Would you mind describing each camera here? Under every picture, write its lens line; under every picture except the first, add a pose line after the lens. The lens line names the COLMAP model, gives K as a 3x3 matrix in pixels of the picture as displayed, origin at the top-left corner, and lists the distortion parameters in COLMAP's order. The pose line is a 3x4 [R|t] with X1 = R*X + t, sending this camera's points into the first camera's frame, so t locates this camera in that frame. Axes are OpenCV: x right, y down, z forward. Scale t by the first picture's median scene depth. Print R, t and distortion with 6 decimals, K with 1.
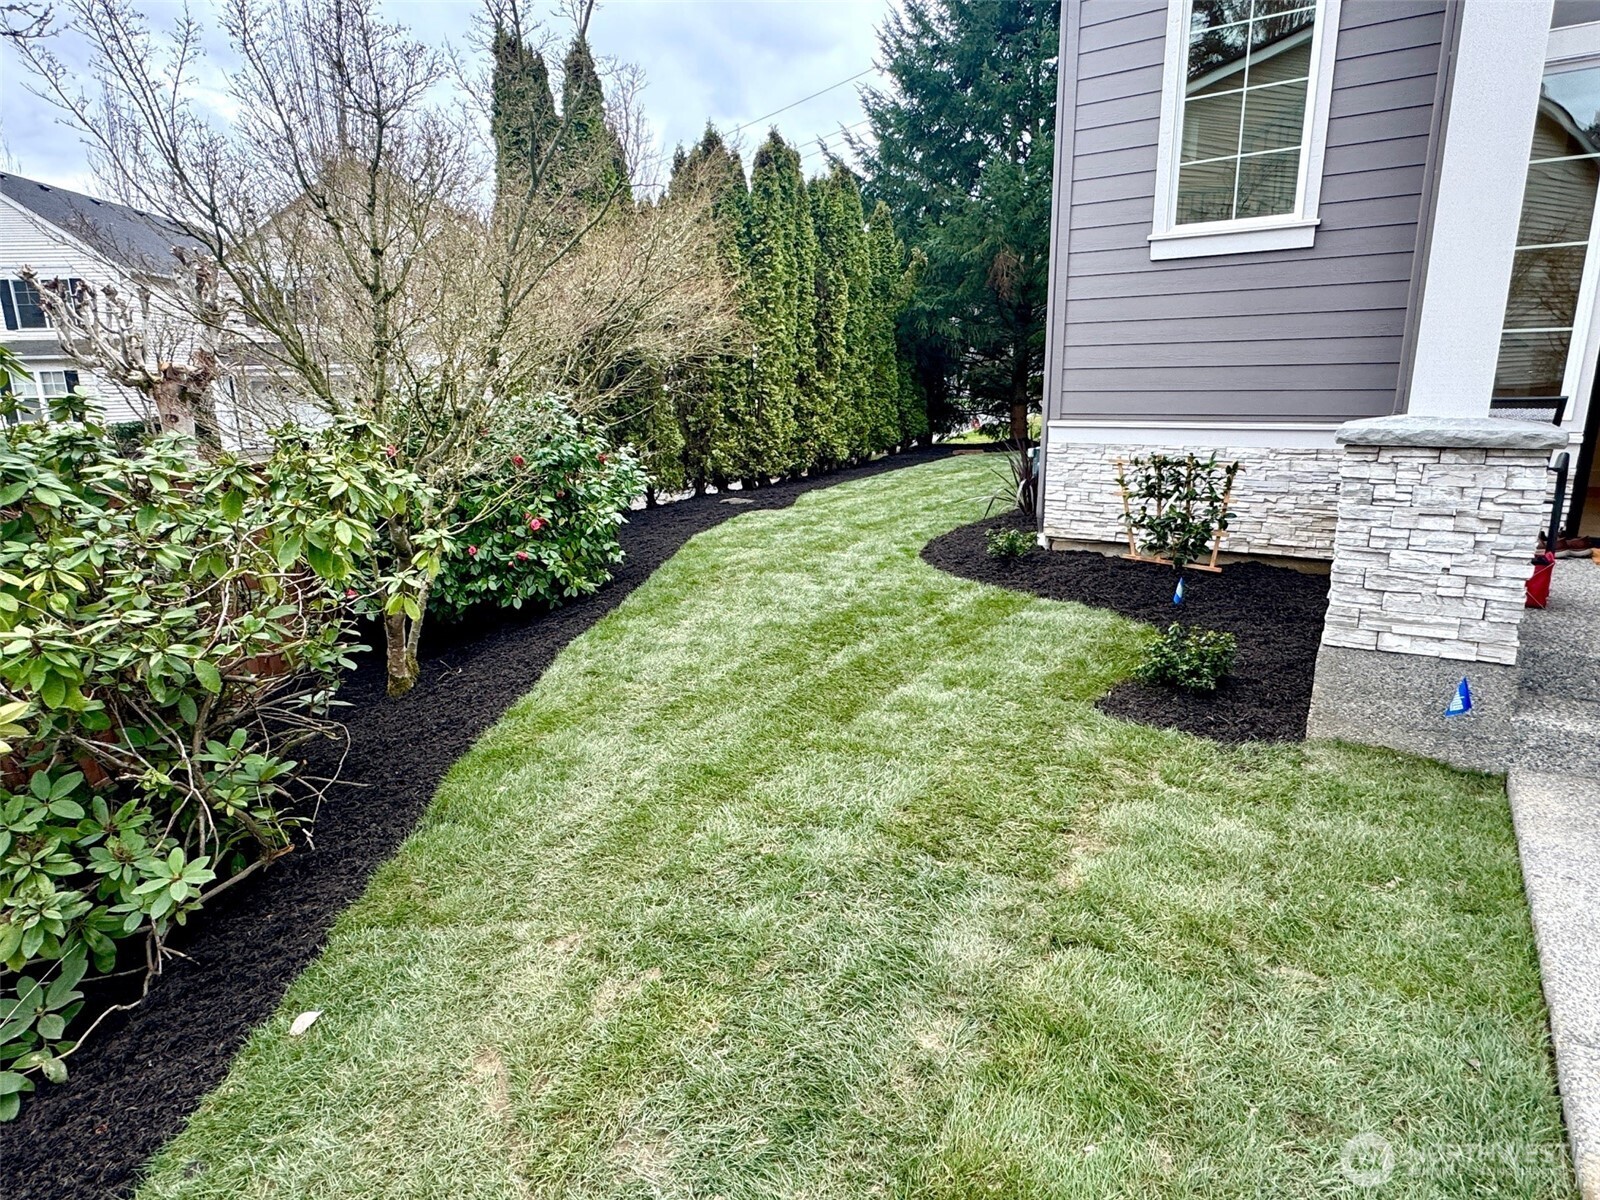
lens RADIAL K [[964.3, 0, 791.3], [0, 964.3, 607.1], [0, 0, 1]] dist [-0.002551, -0.001358]
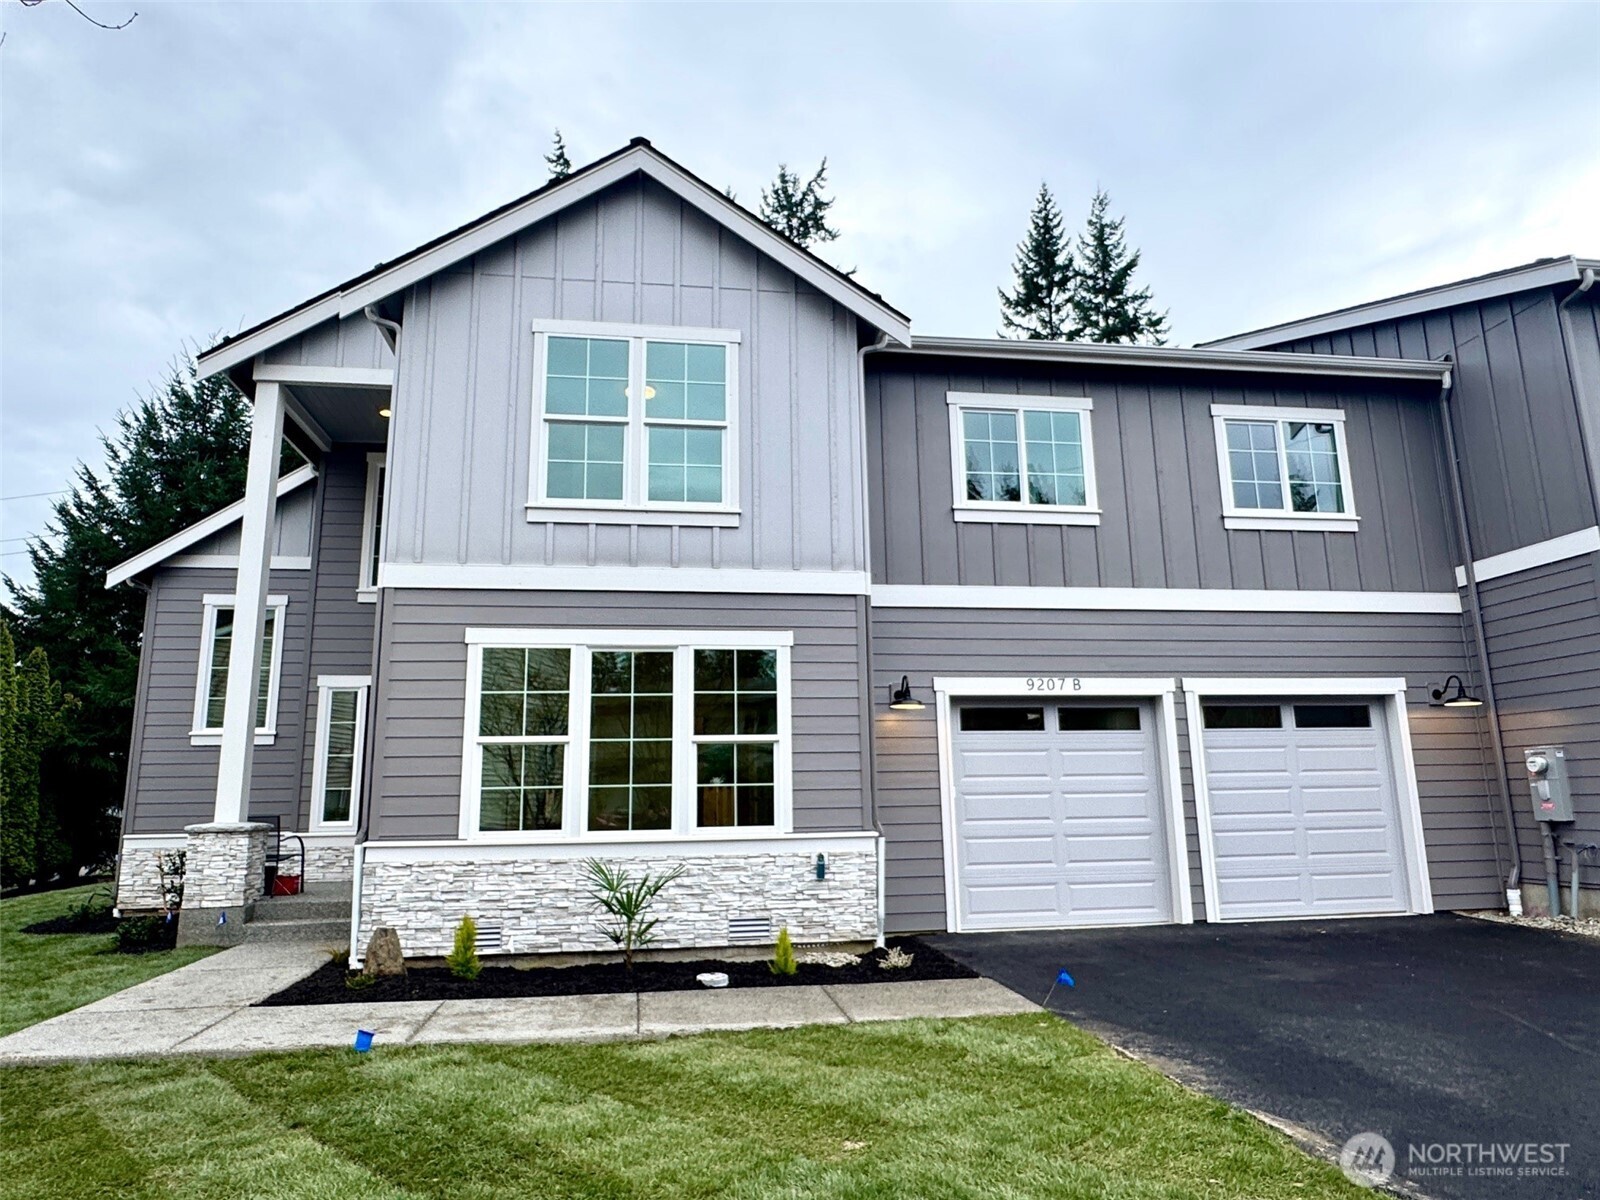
lens RADIAL K [[964.3, 0, 791.3], [0, 964.3, 607.1], [0, 0, 1]] dist [-0.002551, -0.001358]
pose [[0.733731, 0.132183, 0.666459, -0.046009], [0.162510, 0.918281, -0.361042, 0.246940], [-0.659719, 0.373214, 0.652290, -1.049545]]
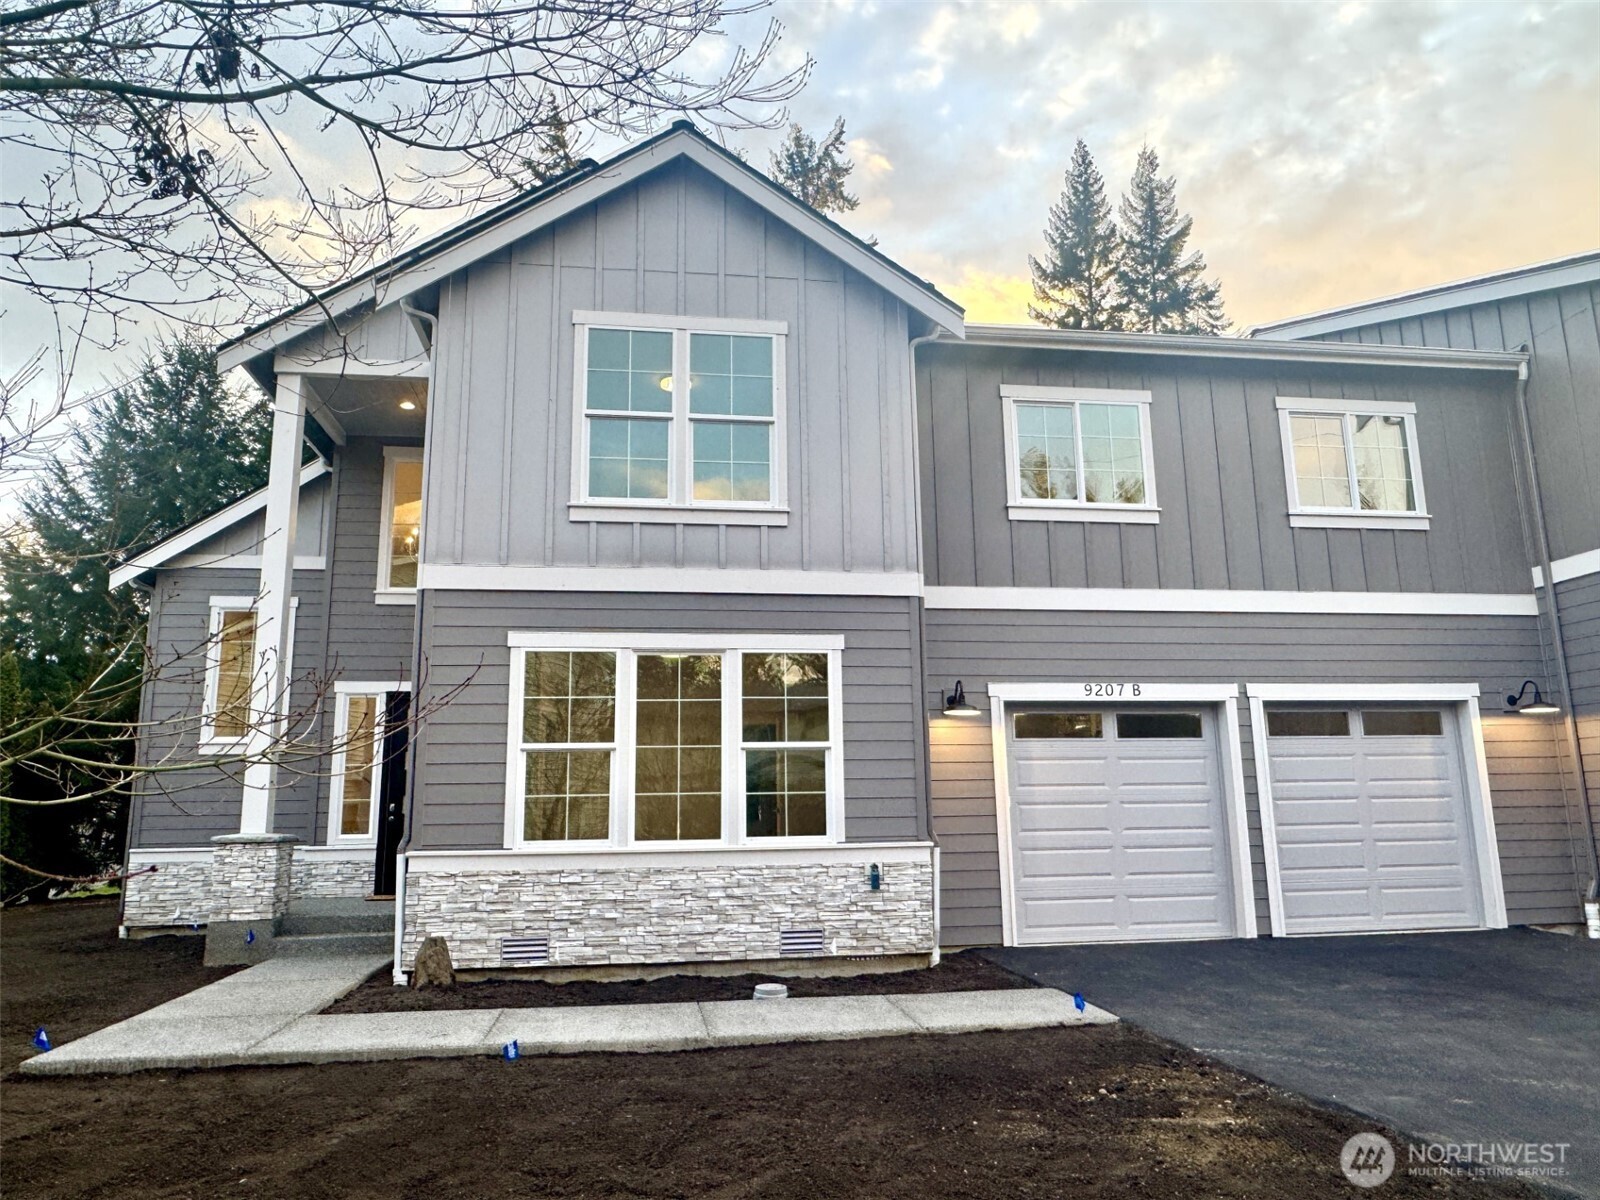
lens RADIAL K [[1054.3, 0, 799.8], [0, 1054.3, 614.9], [0, 0, 1]] dist [-0.004692, 0.000622]
pose [[0.735983, 0.128364, 0.664719, -0.126370], [0.161729, 0.920095, -0.356748, 0.263373], [-0.657399, 0.370064, 0.656414, -1.061921]]
